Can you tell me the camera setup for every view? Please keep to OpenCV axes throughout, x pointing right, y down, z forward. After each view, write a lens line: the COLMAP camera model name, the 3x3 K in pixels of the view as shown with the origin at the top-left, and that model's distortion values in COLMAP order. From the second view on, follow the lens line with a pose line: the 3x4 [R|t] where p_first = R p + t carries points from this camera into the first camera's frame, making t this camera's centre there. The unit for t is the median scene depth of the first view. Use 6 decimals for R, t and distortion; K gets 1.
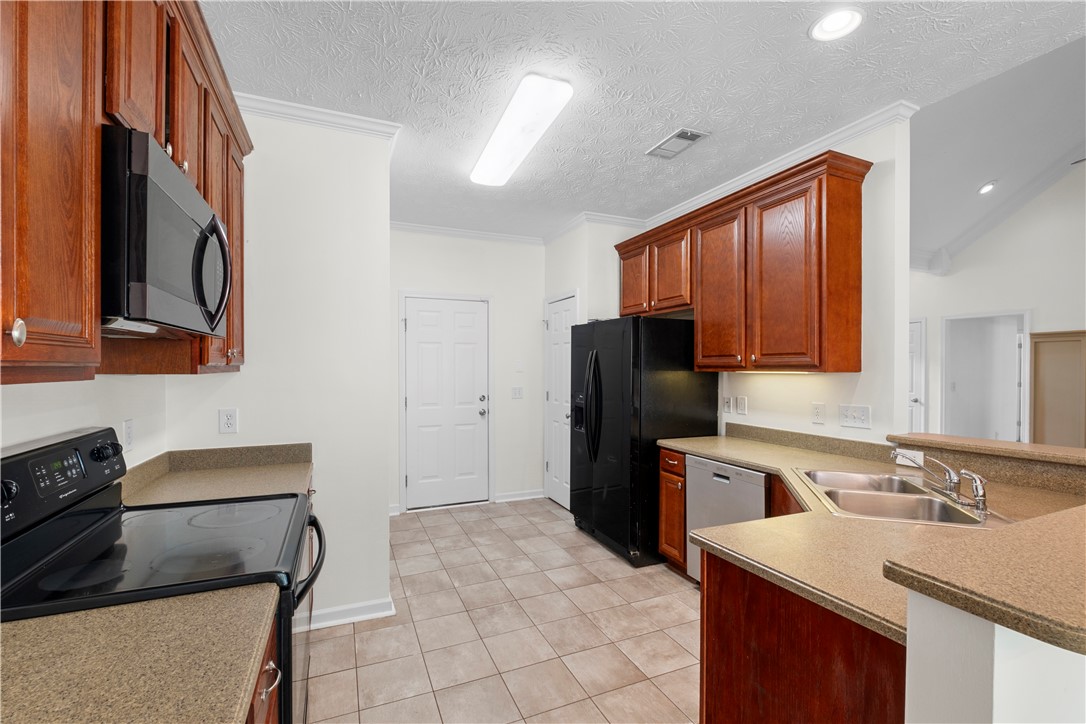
lens RADIAL K [[467.9, 0, 540.5], [0, 467.9, 366.3], [0, 0, 1]] dist [-0.000399, -0.004968]
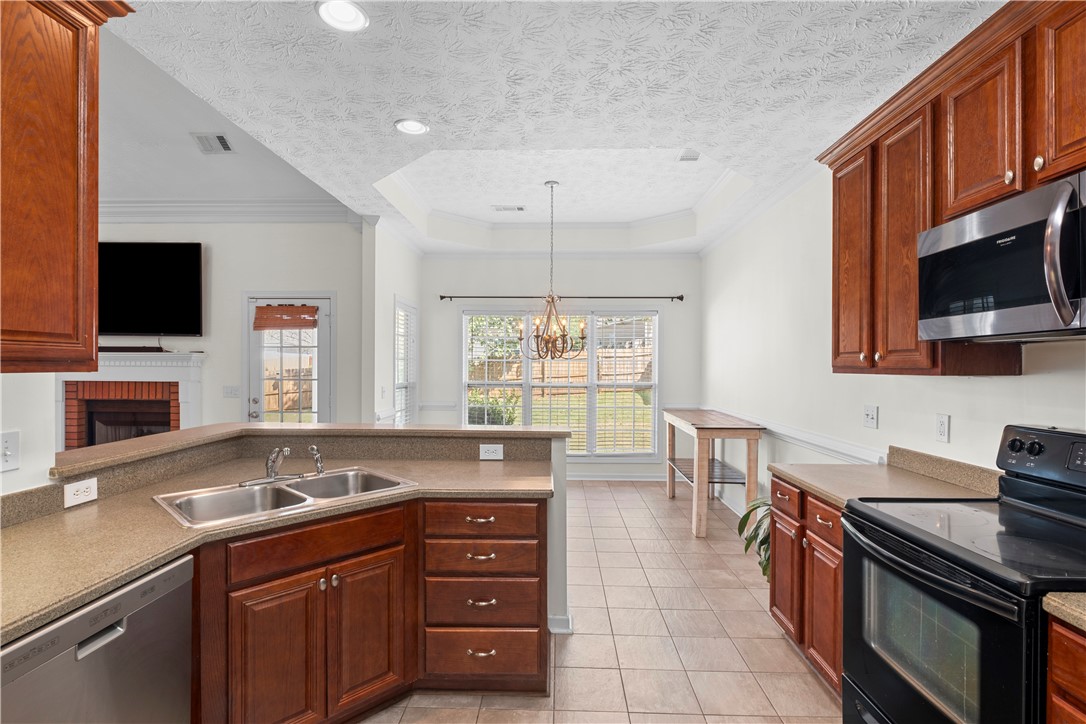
lens RADIAL K [[516.5, 0, 544.1], [0, 516.5, 368.8], [0, 0, 1]] dist [-0.002274, -0.000953]
pose [[-0.906731, -0.007709, 0.421639, -0.152271], [-0.006173, 0.999968, 0.005008, 0.002315], [-0.421664, 0.001938, -0.906750, 1.295170]]
